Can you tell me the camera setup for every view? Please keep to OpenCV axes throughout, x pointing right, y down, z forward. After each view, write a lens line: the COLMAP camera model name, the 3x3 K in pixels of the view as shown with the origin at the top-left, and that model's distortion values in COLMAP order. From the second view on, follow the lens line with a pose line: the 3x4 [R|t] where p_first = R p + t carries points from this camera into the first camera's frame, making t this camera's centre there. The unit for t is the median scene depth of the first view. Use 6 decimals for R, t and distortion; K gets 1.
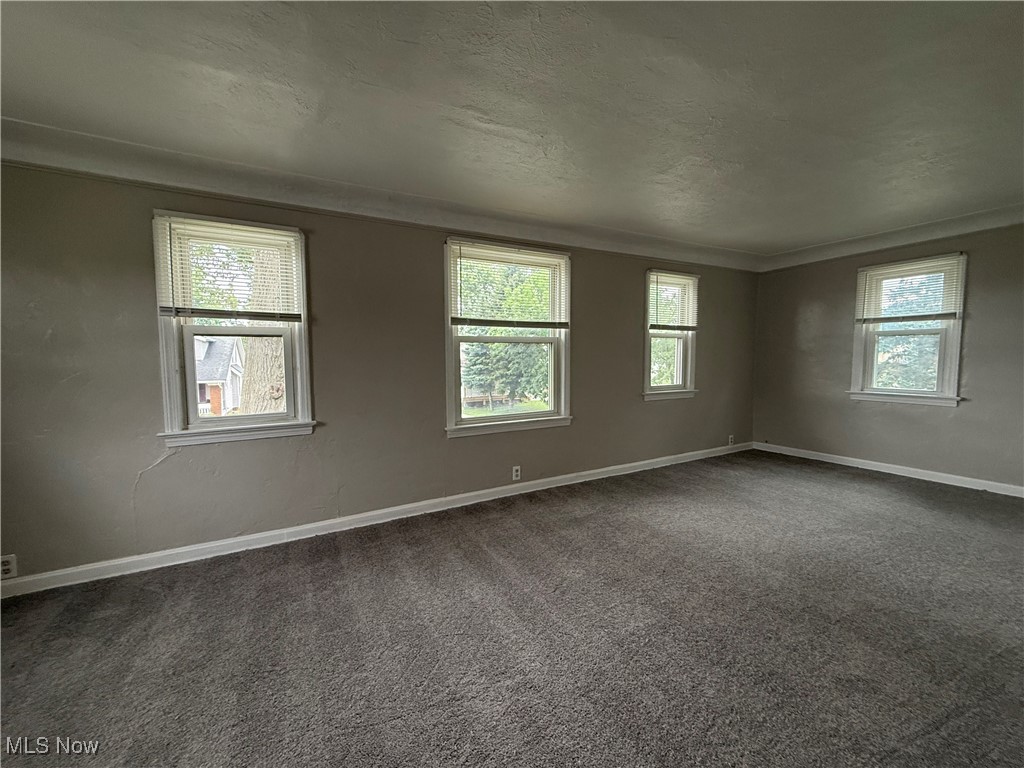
lens RADIAL K [[407.0, 0, 509.1], [0, 407.0, 383.9], [0, 0, 1]] dist [0.001817, 0.000113]
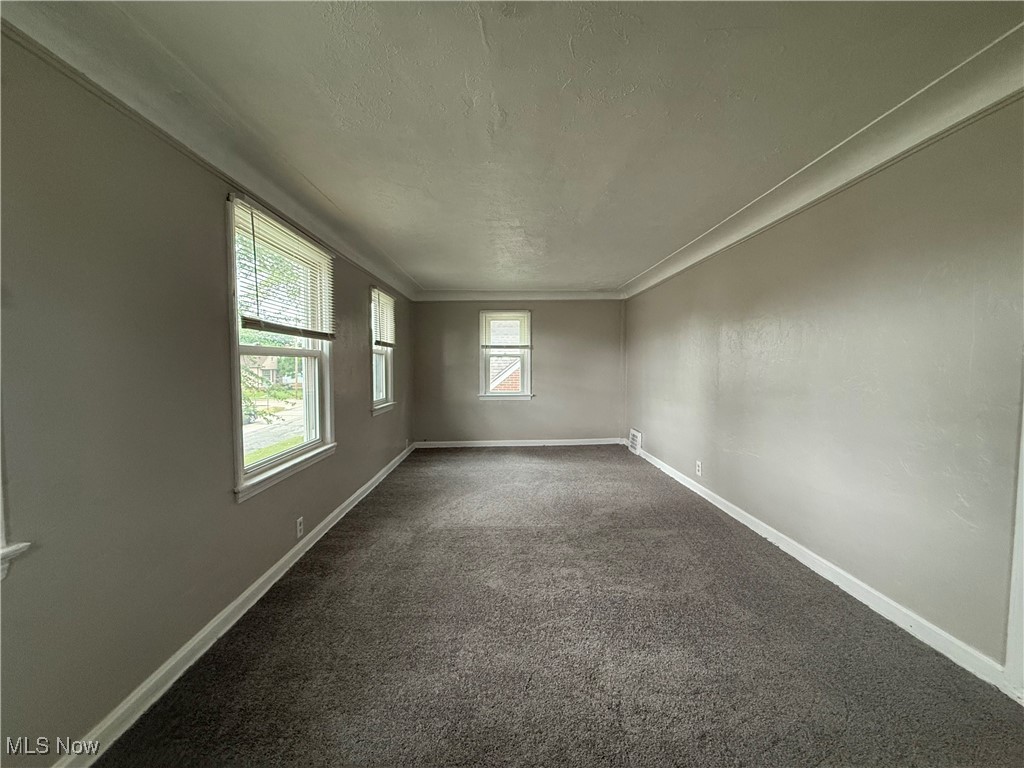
lens RADIAL K [[407.0, 0, 509.1], [0, 407.0, 383.9], [0, 0, 1]] dist [0.001817, 0.000113]
pose [[0.464472, -0.034992, 0.884896, -0.444029], [0.061132, 0.998102, 0.007382, -0.028389], [-0.883475, 0.050667, 0.465729, 0.273698]]
